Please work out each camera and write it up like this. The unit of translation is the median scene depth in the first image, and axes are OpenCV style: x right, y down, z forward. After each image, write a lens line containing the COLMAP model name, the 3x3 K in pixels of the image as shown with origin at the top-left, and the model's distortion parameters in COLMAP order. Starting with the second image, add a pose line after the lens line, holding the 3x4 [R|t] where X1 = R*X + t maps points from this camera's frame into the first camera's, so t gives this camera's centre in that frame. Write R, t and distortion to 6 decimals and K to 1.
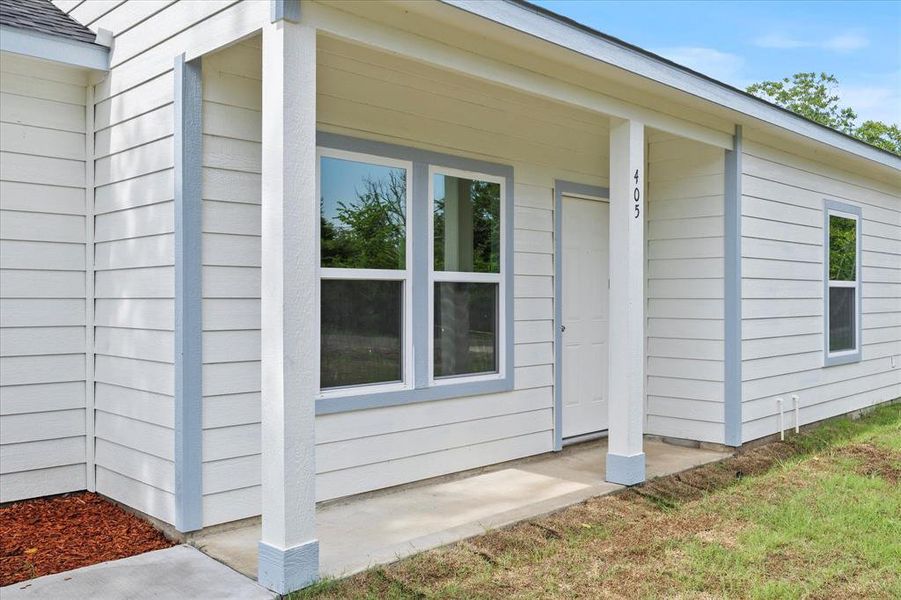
lens RADIAL K [[787.8, 0, 450.5], [0, 787.8, 300.0], [0, 0, 1]] dist [0.005216, 0.000343]
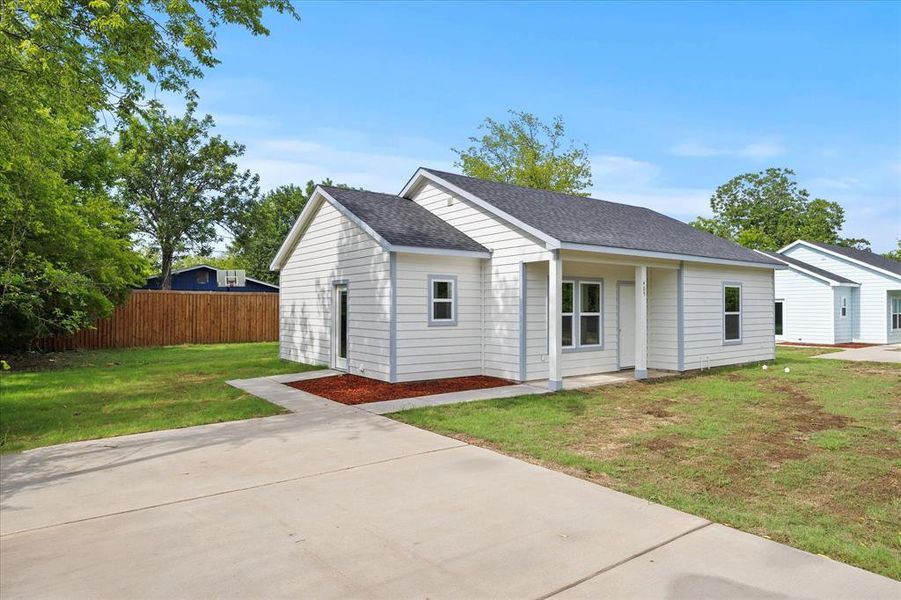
lens RADIAL K [[548.4, 0, 450.6], [0, 548.4, 312.5], [0, 0, 1]] dist [-0.000427, 0.000282]
pose [[0.989635, -0.002763, -0.143578, -0.202250], [0.002961, 0.999995, 0.001163, -0.037346], [0.143574, -0.001576, 0.989638, -1.198125]]
